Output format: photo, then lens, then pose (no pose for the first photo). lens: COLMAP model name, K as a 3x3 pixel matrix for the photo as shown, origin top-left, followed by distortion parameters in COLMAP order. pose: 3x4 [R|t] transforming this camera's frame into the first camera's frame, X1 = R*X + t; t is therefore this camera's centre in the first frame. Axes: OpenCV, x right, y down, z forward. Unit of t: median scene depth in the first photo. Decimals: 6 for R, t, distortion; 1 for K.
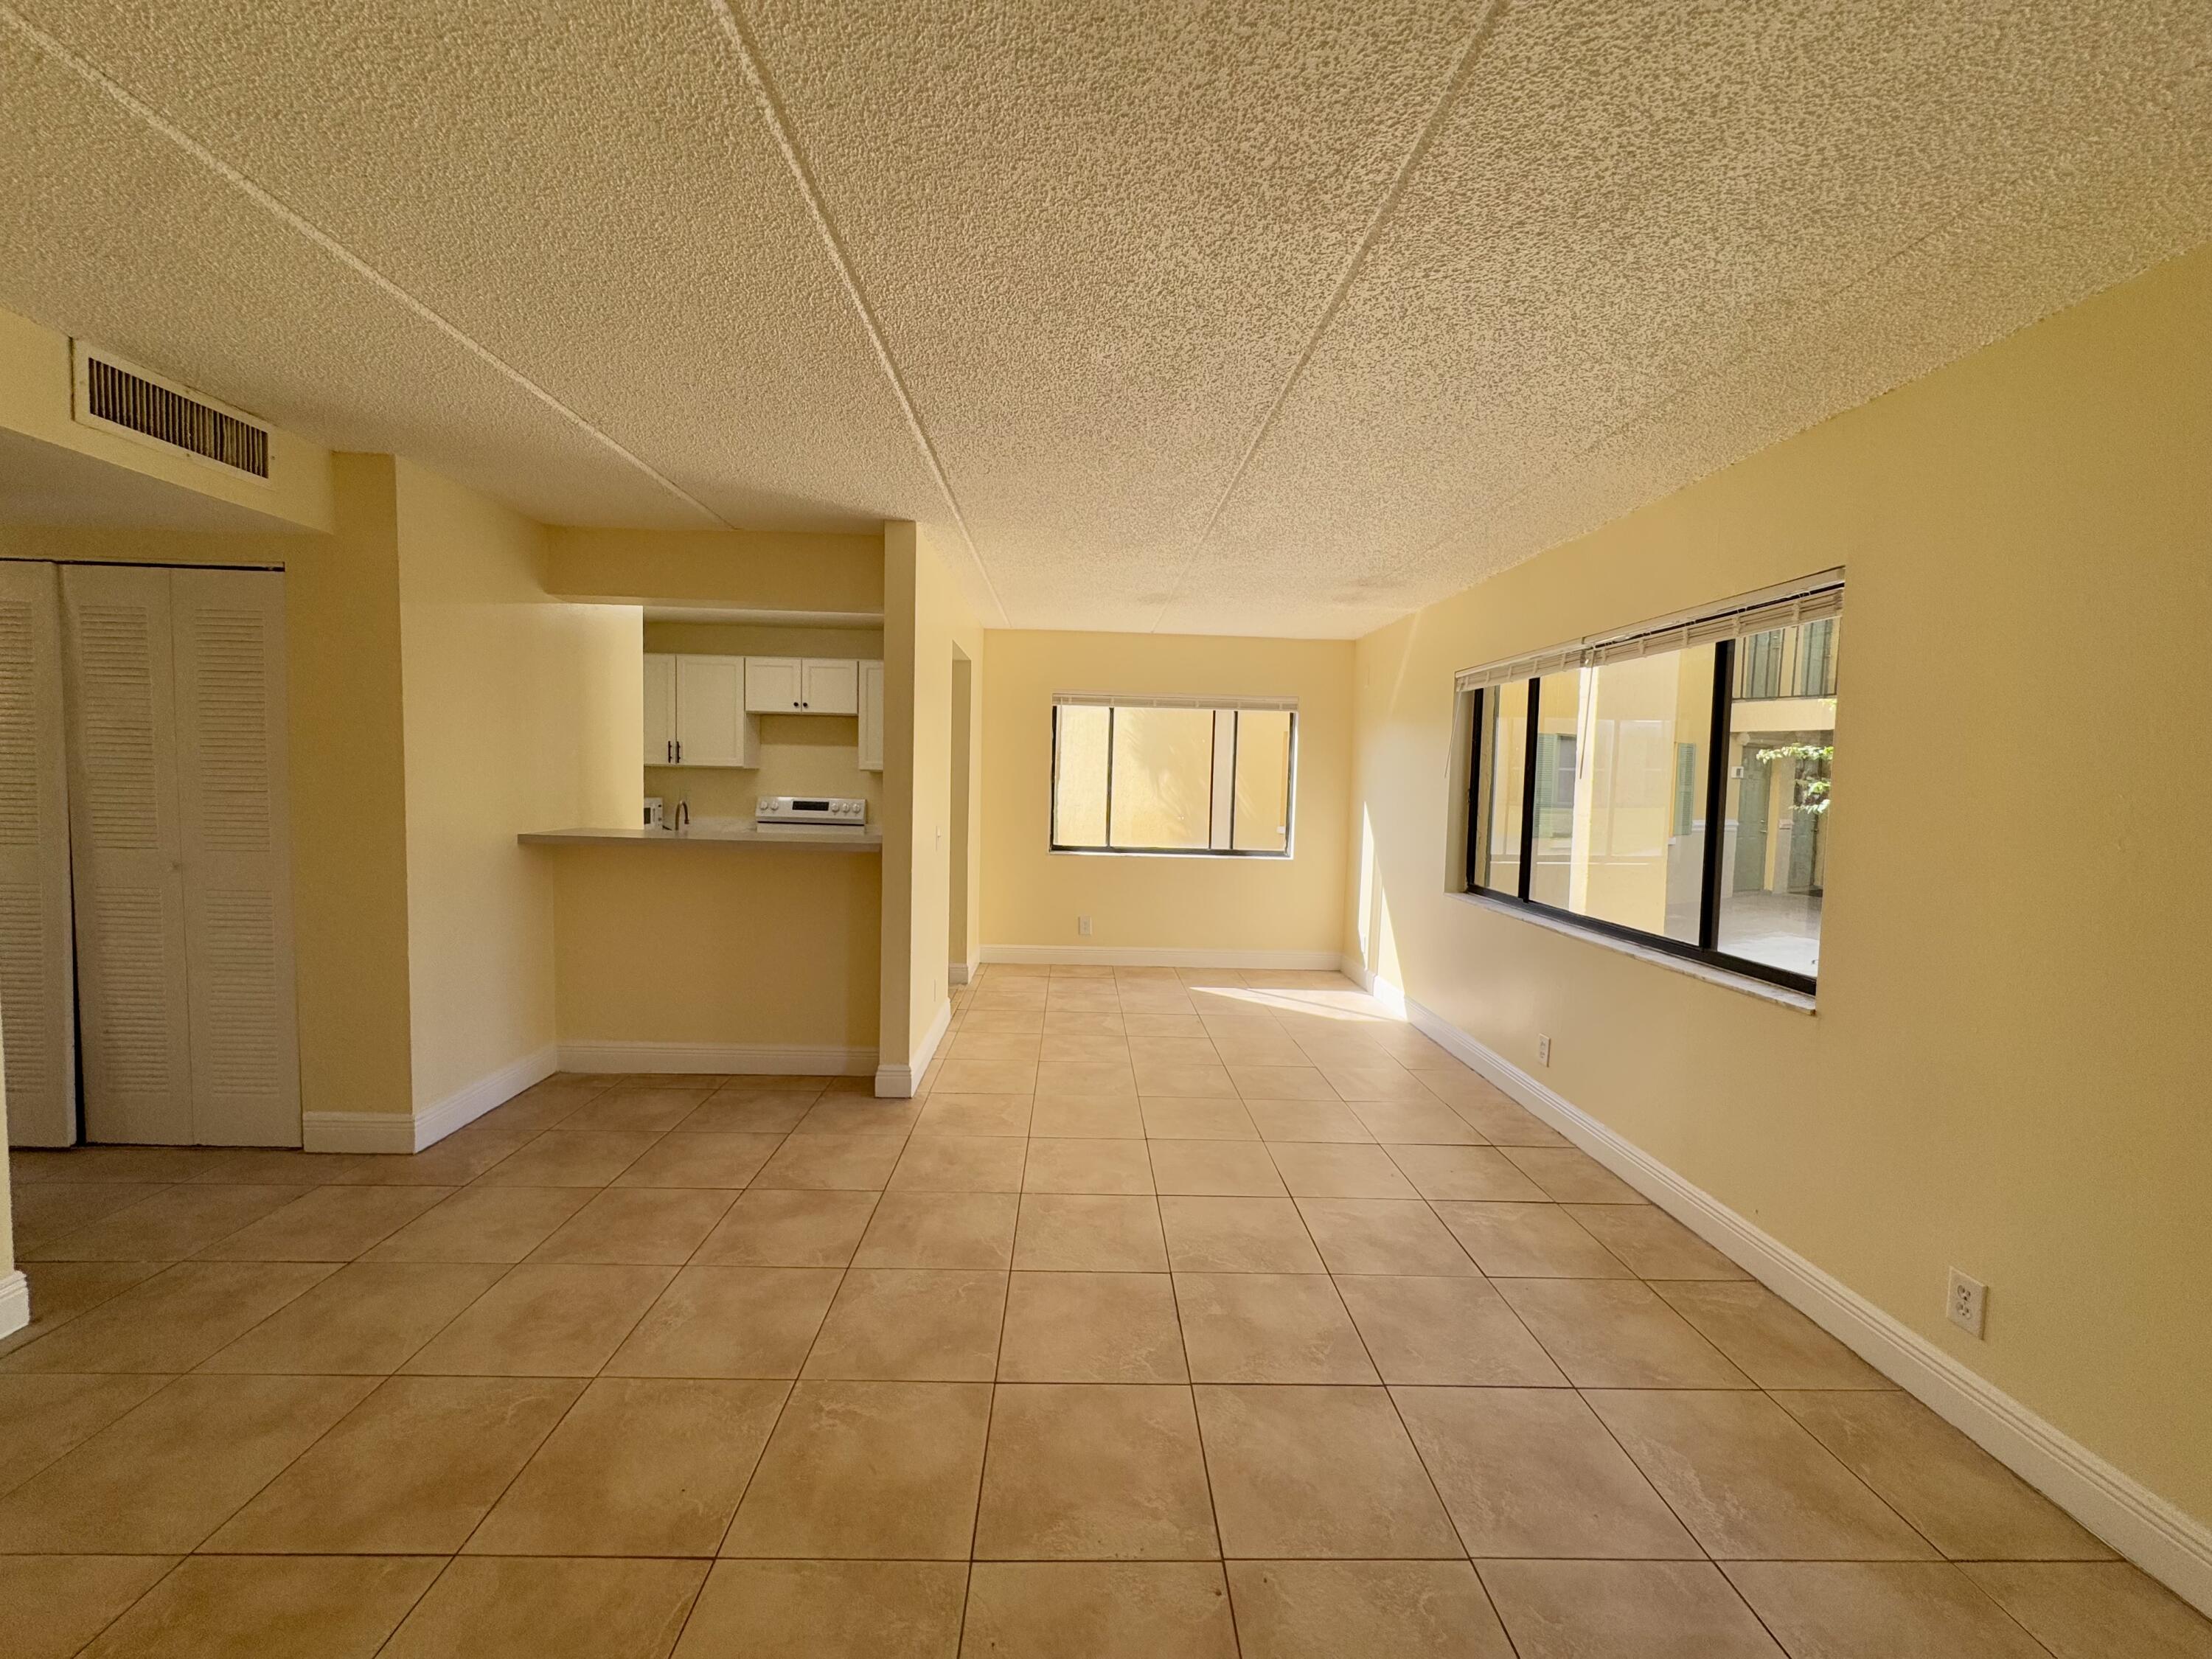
lens RADIAL K [[884.0, 0, 1105.2], [0, 884.0, 826.2], [0, 0, 1]] dist [-0.002892, 0.000676]
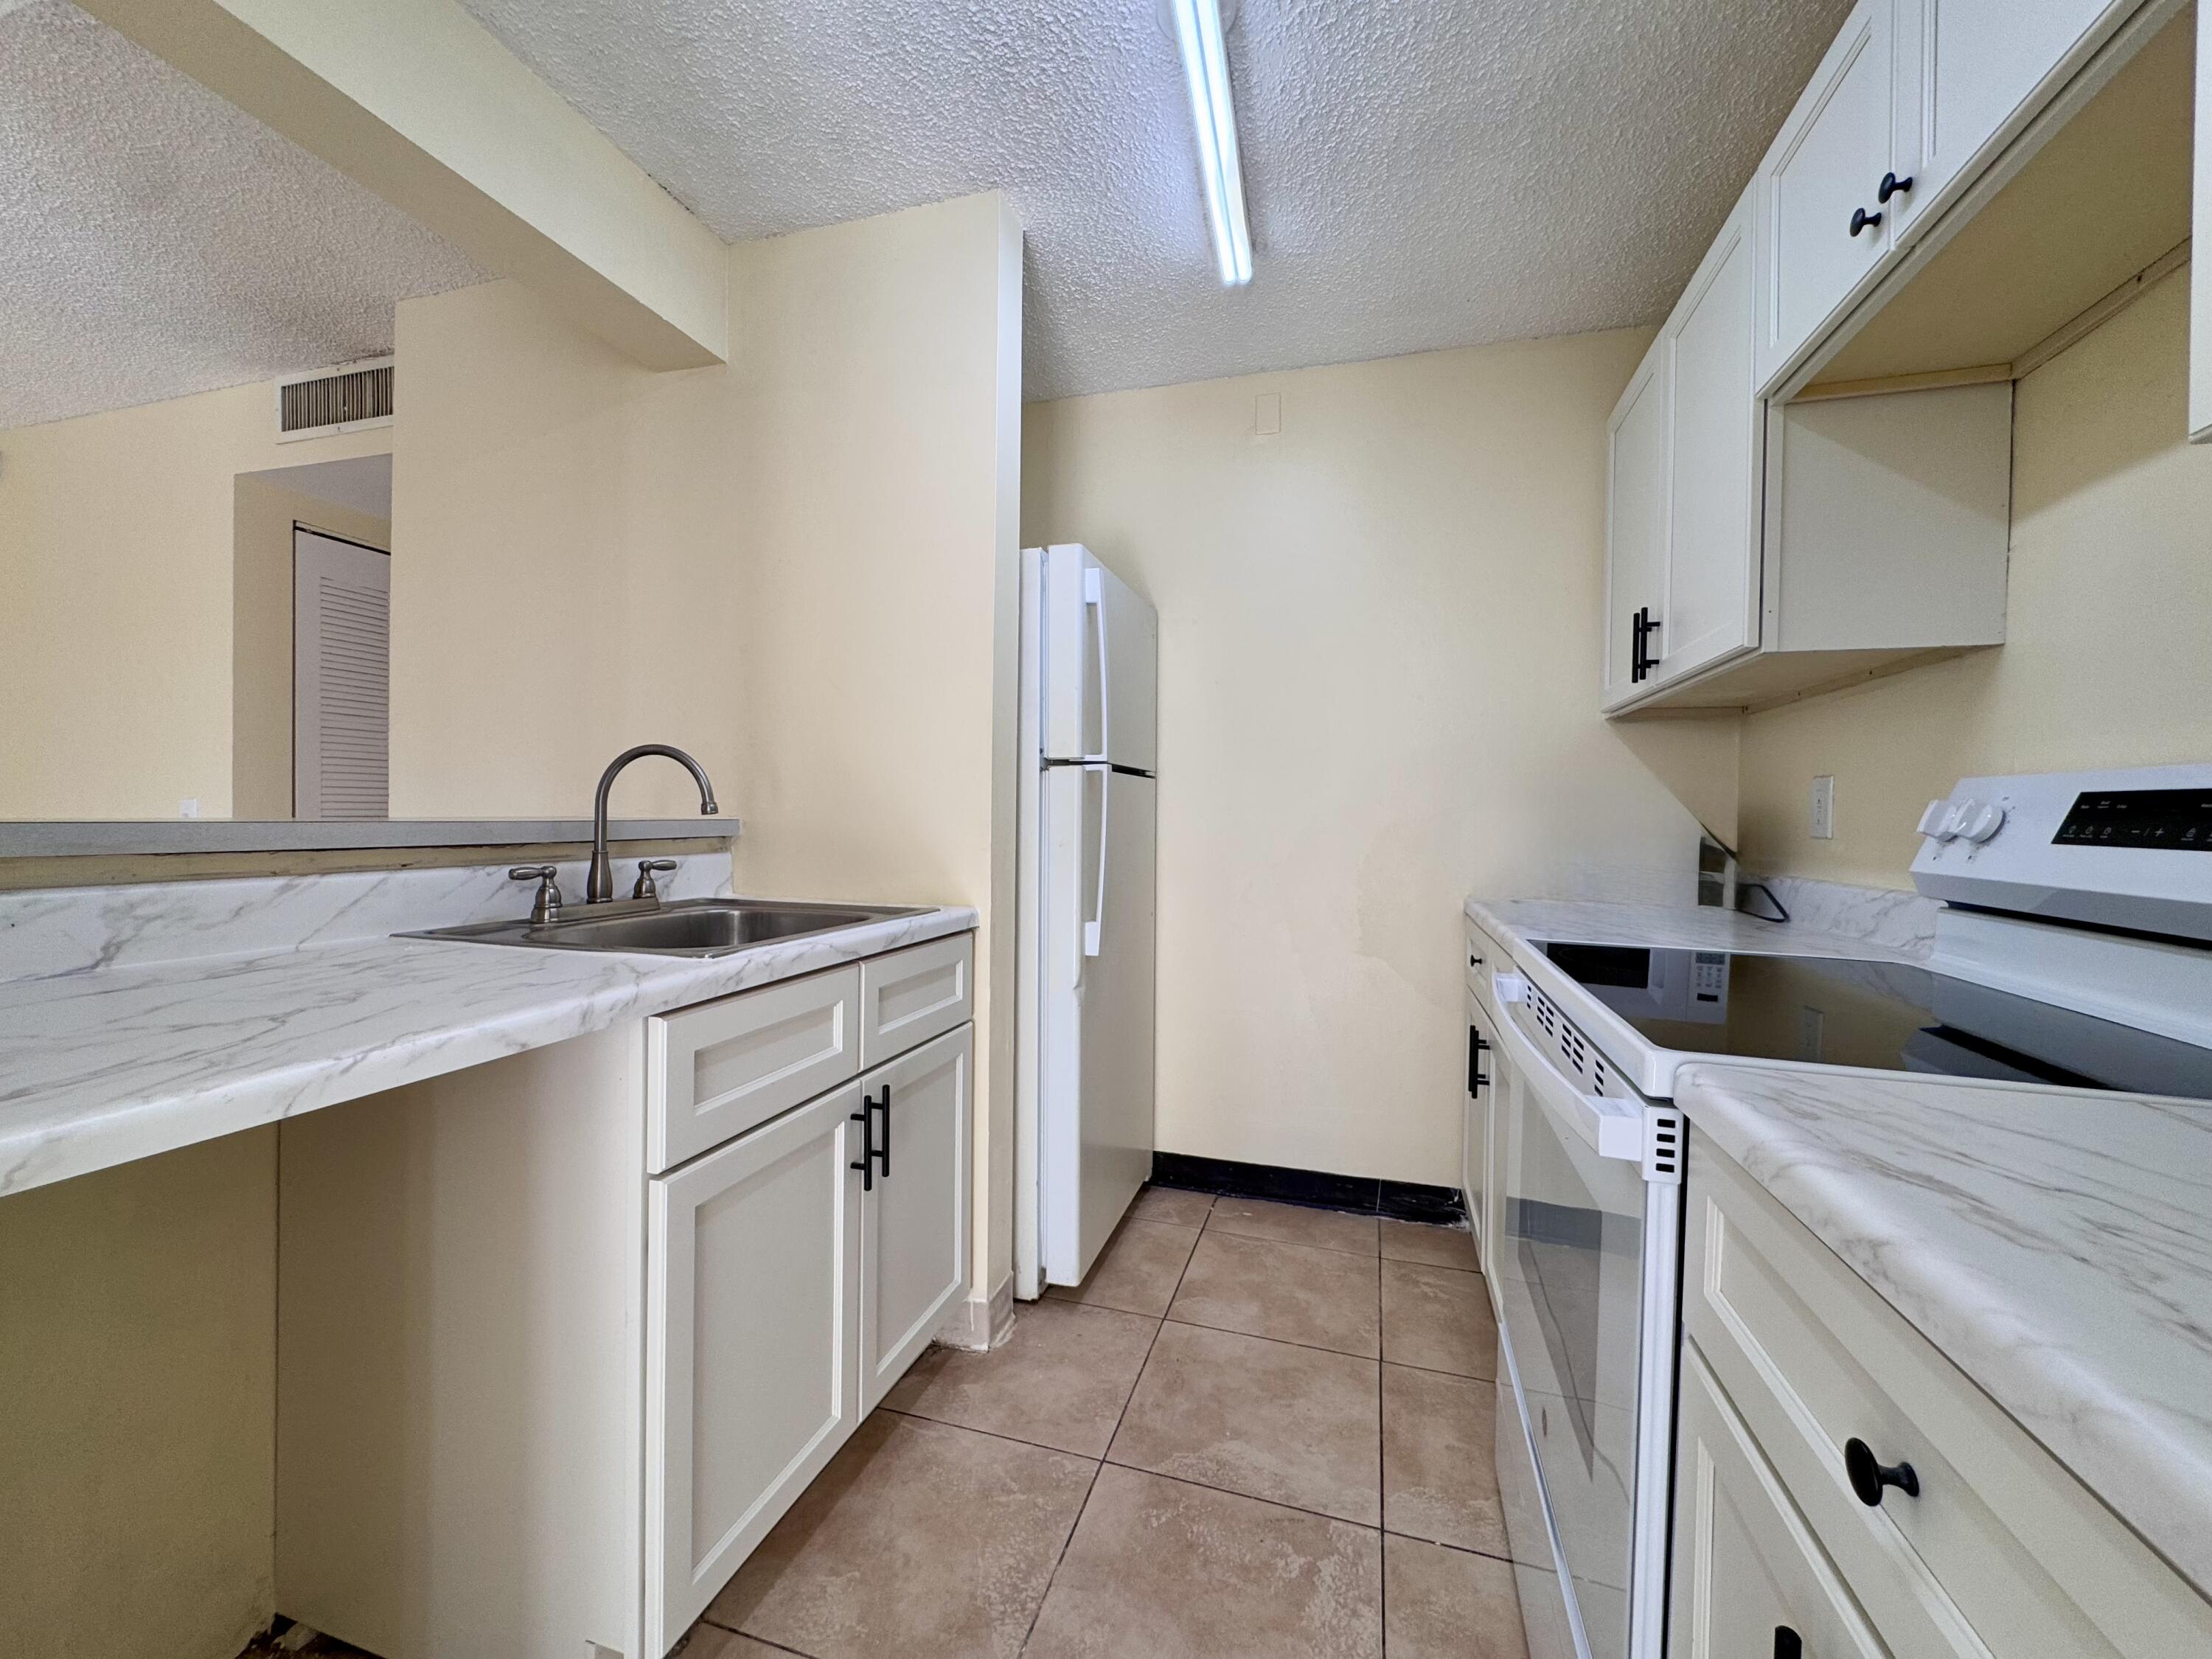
lens RADIAL K [[884.0, 0, 1103.6], [0, 884.0, 826.1], [0, 0, 1]] dist [-0.002892, 0.000676]
pose [[-0.321589, -0.020282, -0.946662, -0.277979], [-0.077836, 0.996953, 0.005082, -0.017384], [0.943675, 0.075318, -0.322188, 1.827416]]
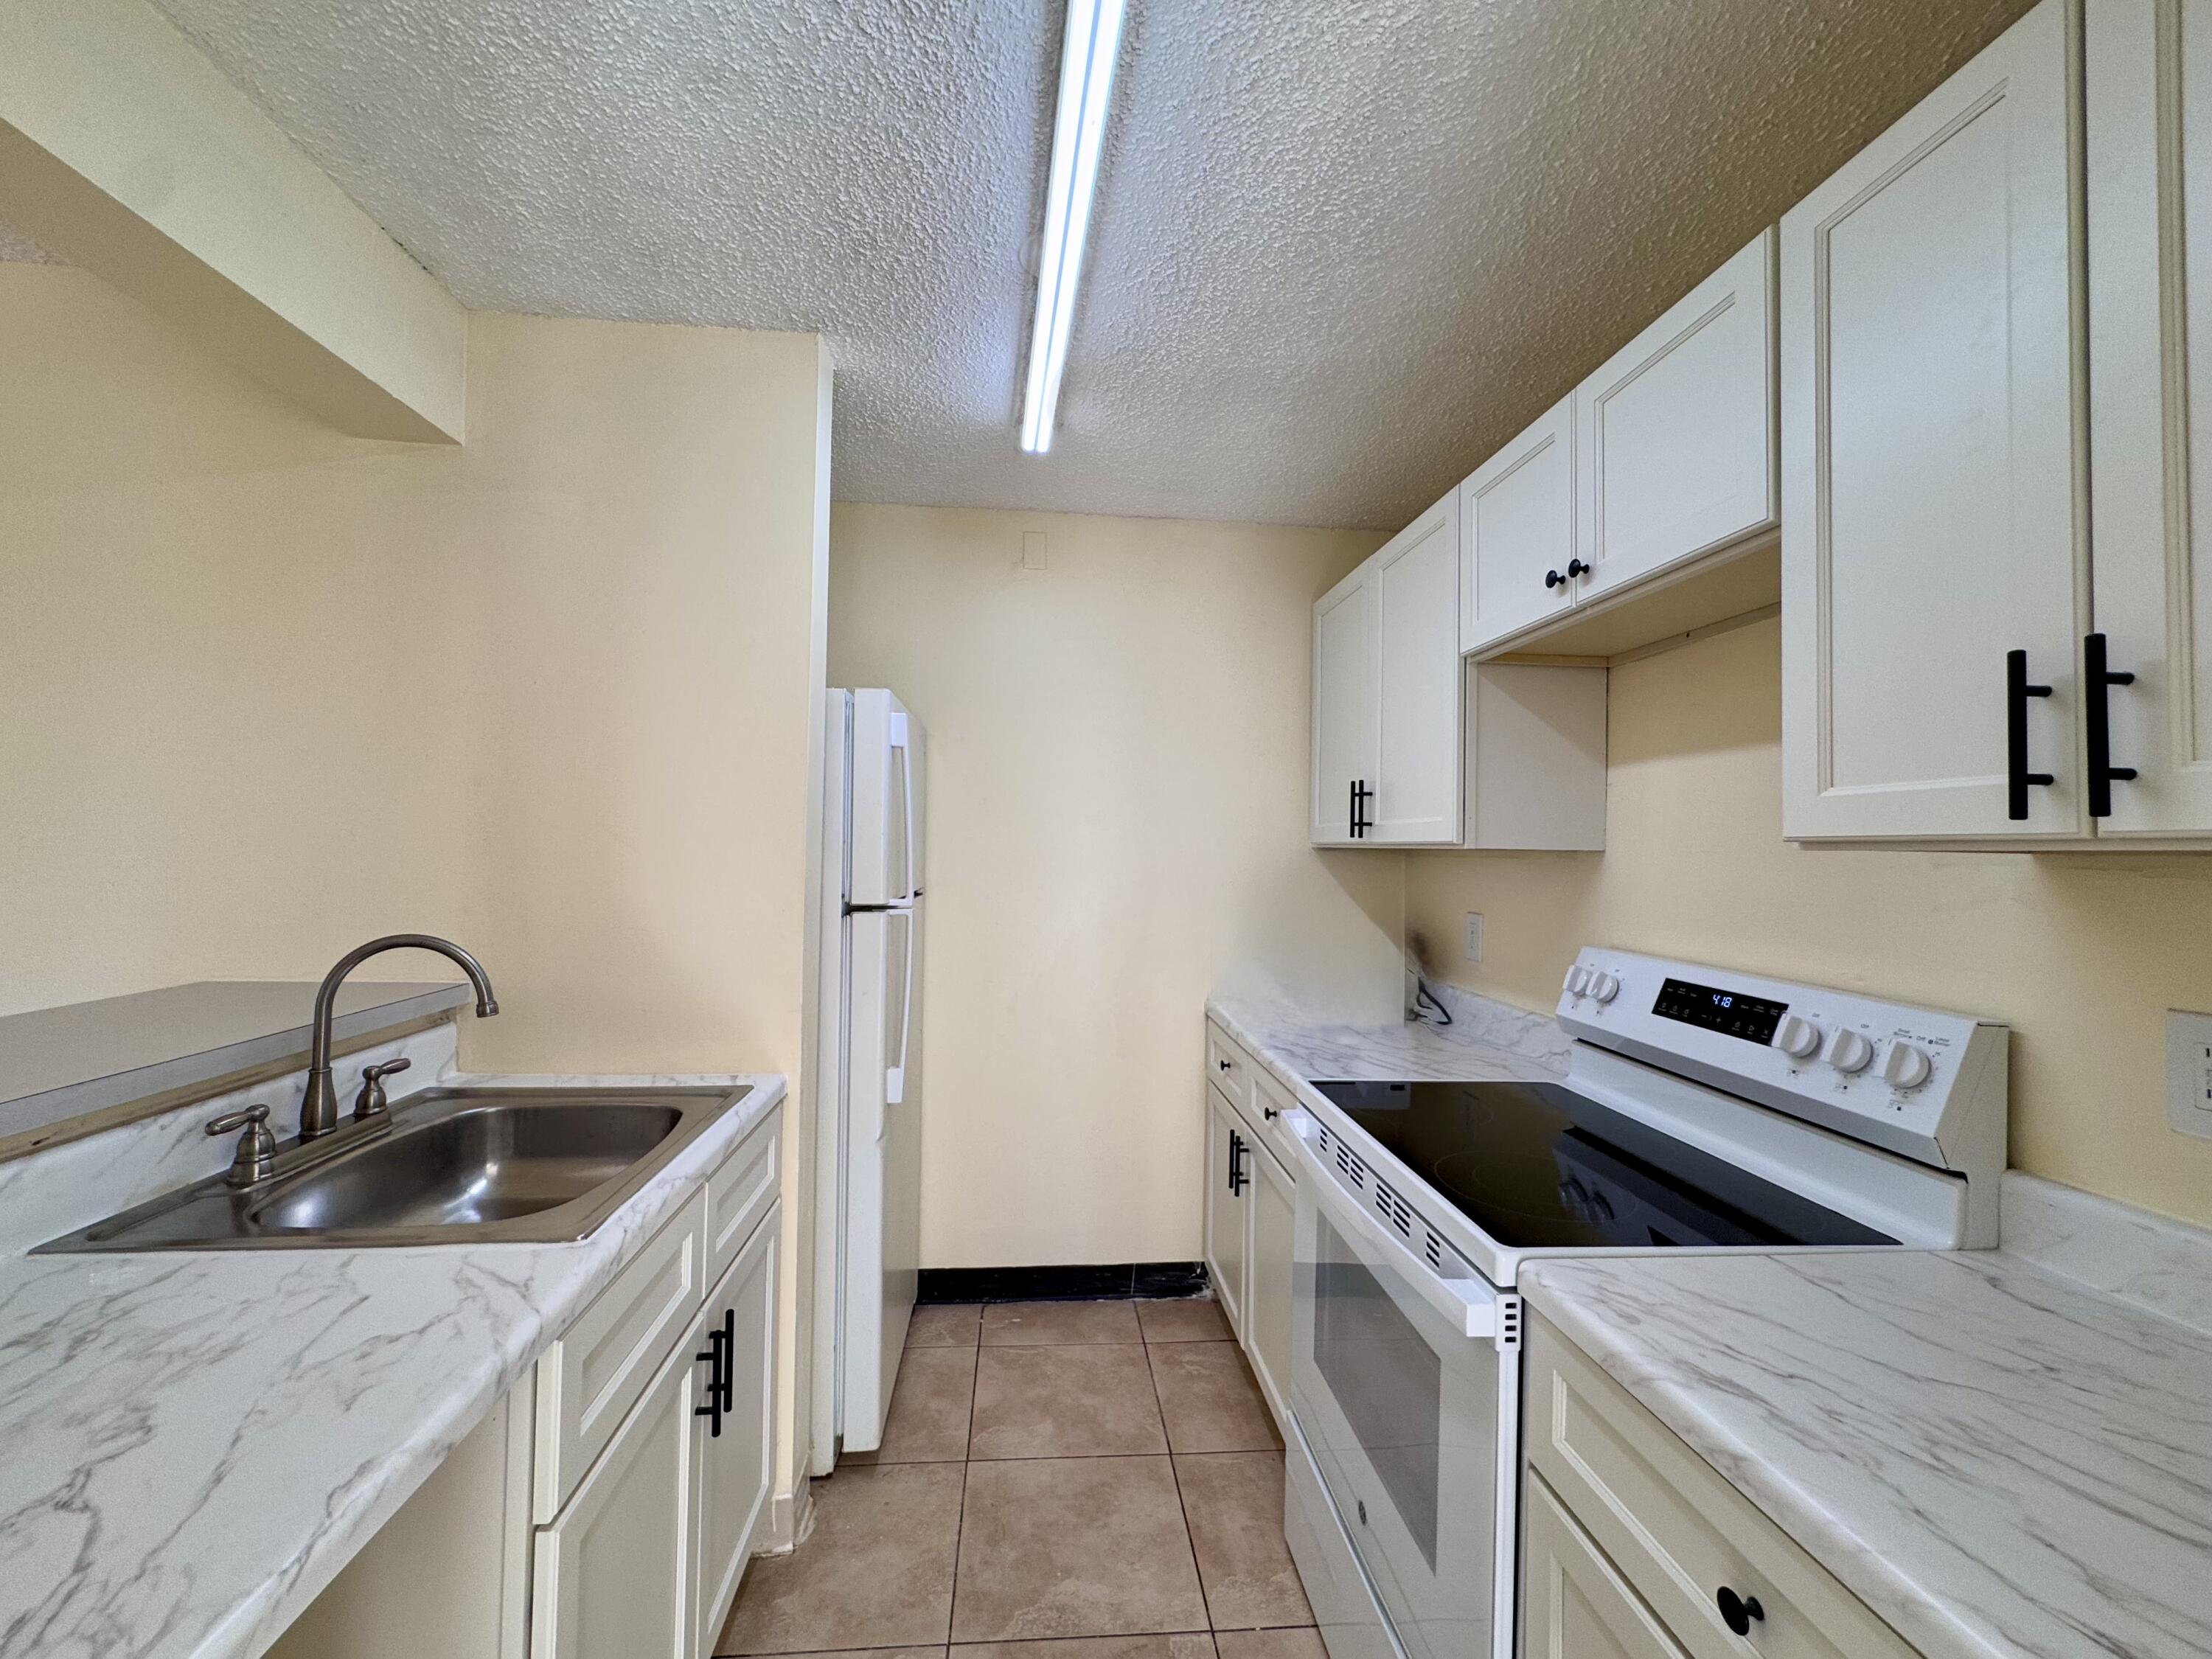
lens RADIAL K [[884.0, 0, 1103.7], [0, 884.0, 825.7], [0, 0, 1]] dist [-0.002892, 0.000676]
pose [[0.056088, -0.049832, -0.997182, -0.234450], [-0.074438, 0.995765, -0.053948, -0.095367], [0.995647, 0.077254, 0.052141, 1.719437]]
